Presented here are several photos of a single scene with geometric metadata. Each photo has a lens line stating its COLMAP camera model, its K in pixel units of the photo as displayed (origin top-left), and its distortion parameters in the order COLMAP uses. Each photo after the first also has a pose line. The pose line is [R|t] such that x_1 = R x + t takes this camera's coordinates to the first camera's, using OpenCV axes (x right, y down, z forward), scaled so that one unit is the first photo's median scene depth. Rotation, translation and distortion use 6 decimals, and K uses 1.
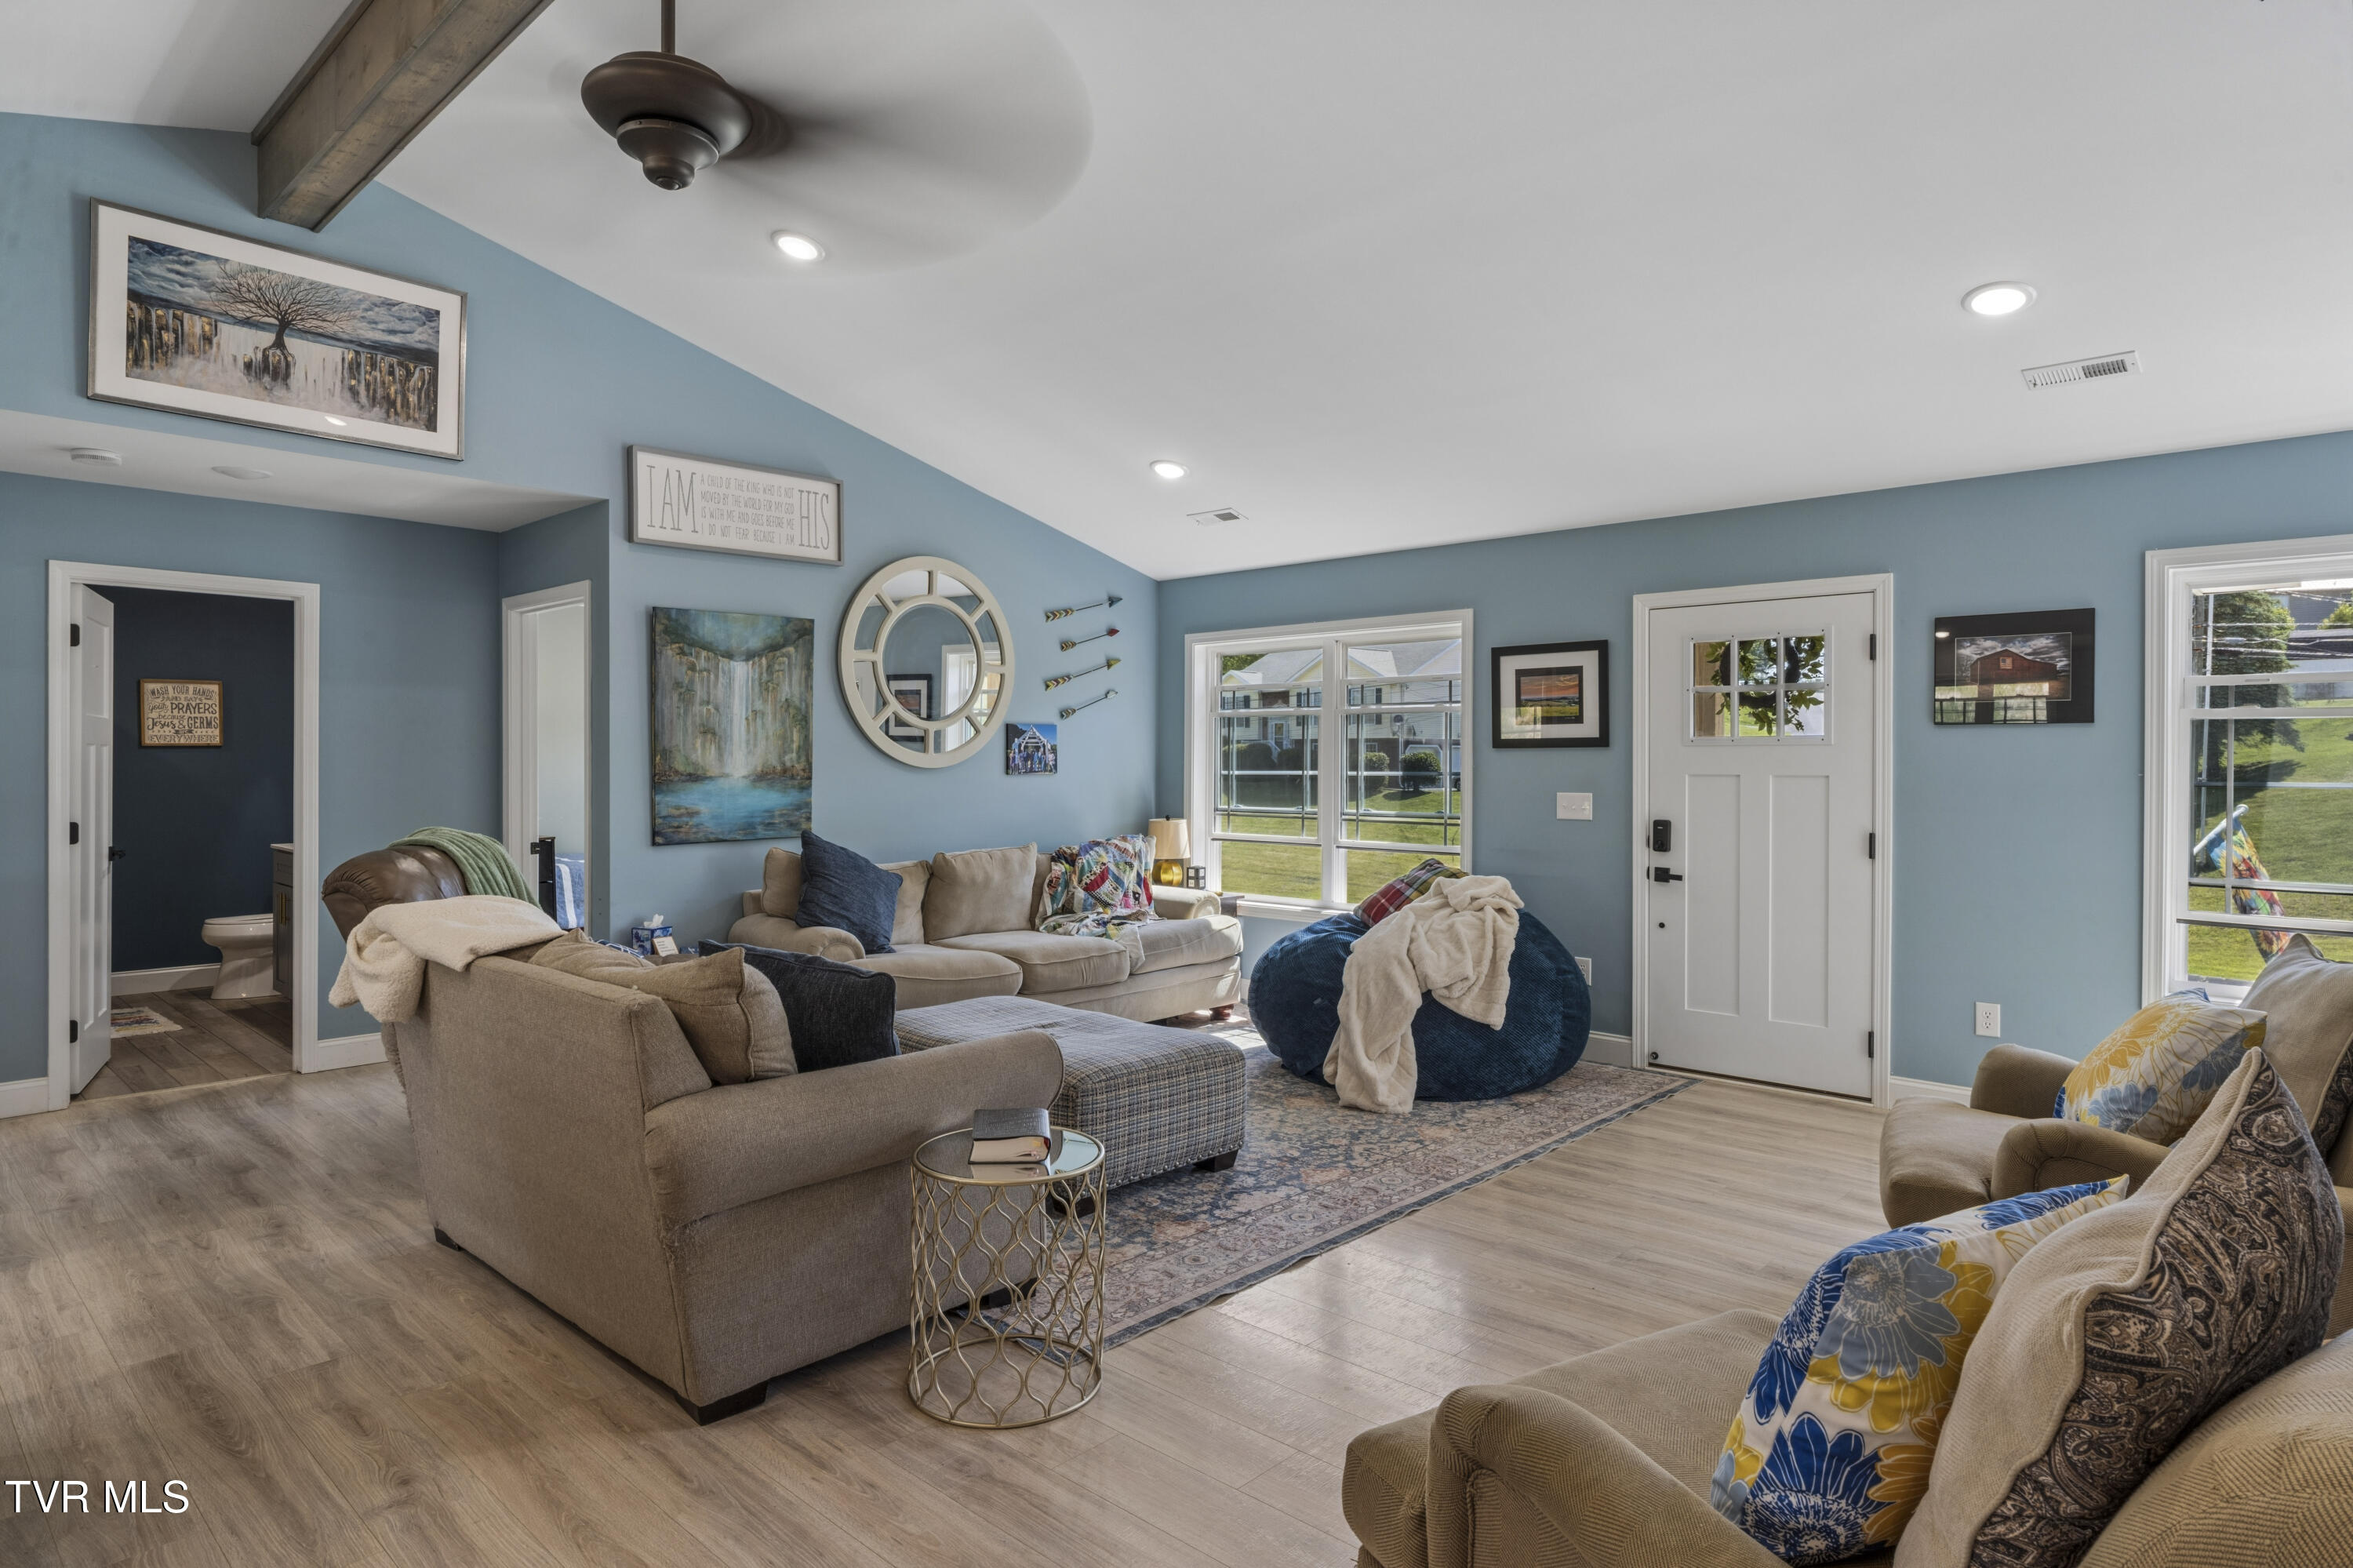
lens RADIAL K [[1313.4, 0, 1168.4], [0, 1313.4, 747.4], [0, 0, 1]] dist [0.006972, 0.003608]
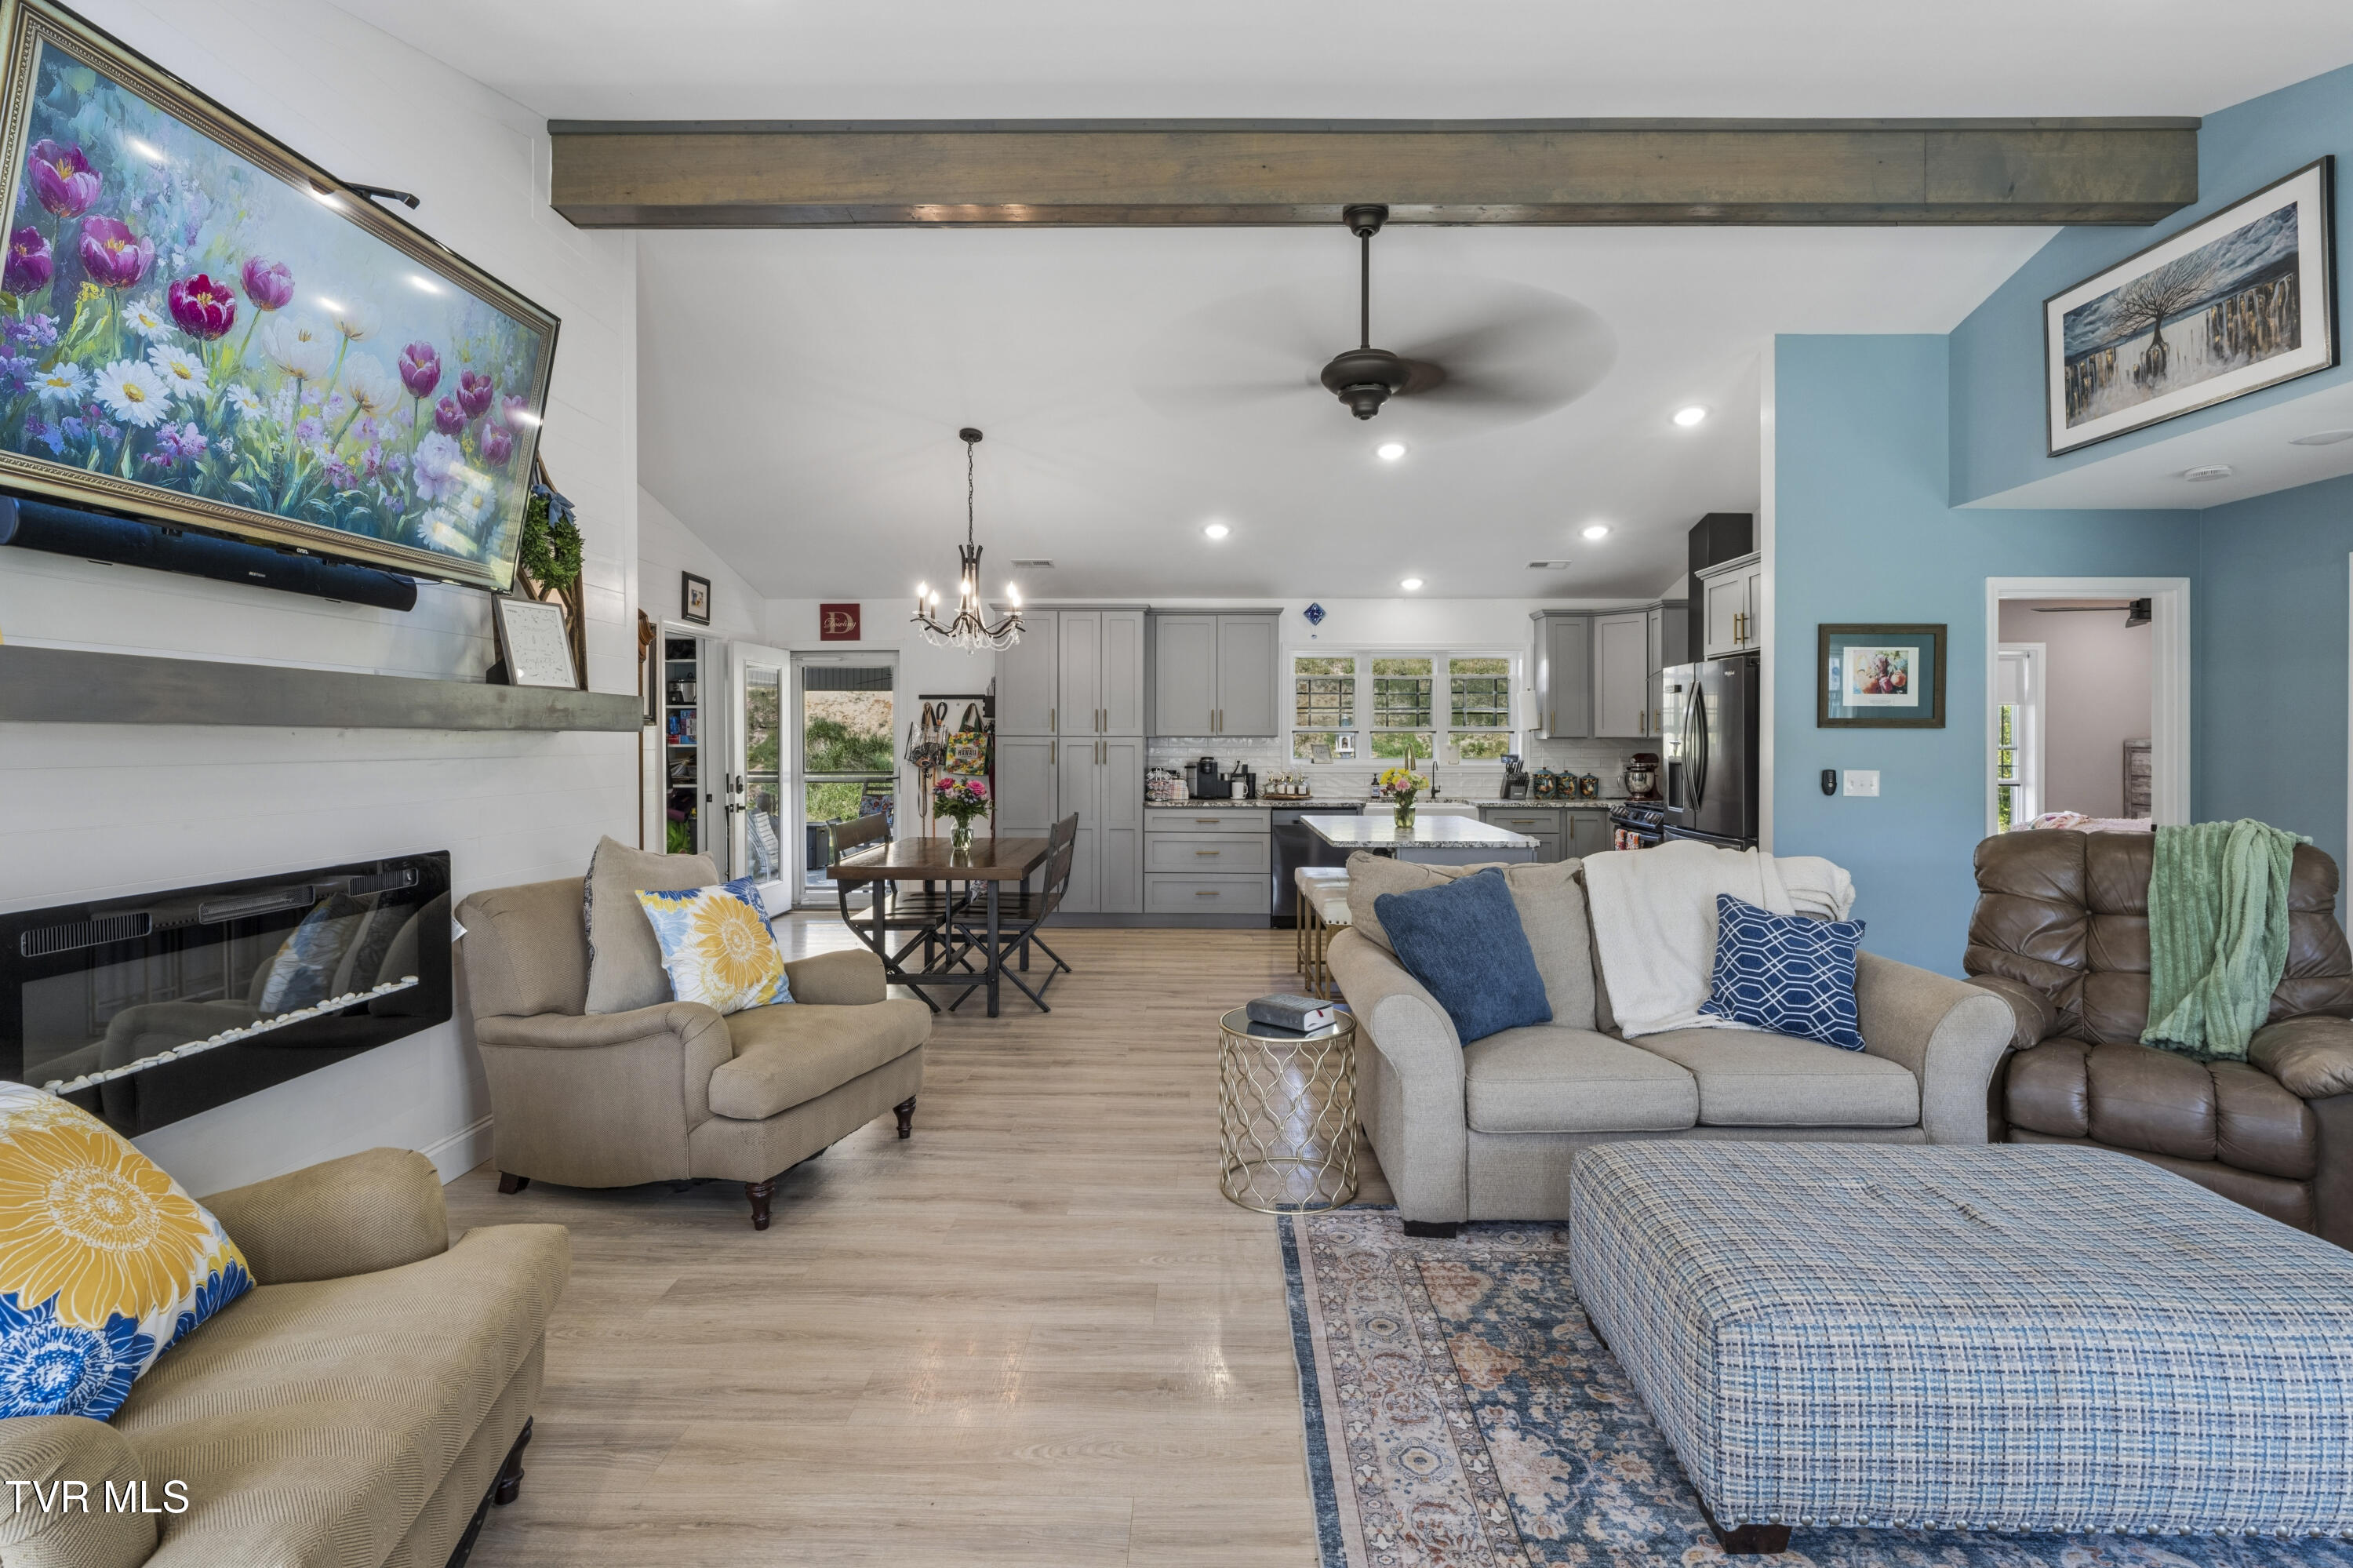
lens RADIAL K [[1092.3, 0, 1208.3], [0, 1092.3, 746.4], [0, 0, 1]] dist [0.003285, -0.000314]
pose [[-0.726771, -0.004329, -0.686866, 0.373496], [-0.000379, 0.999983, -0.005901, 0.014998], [0.686880, -0.004028, -0.726760, 0.918080]]
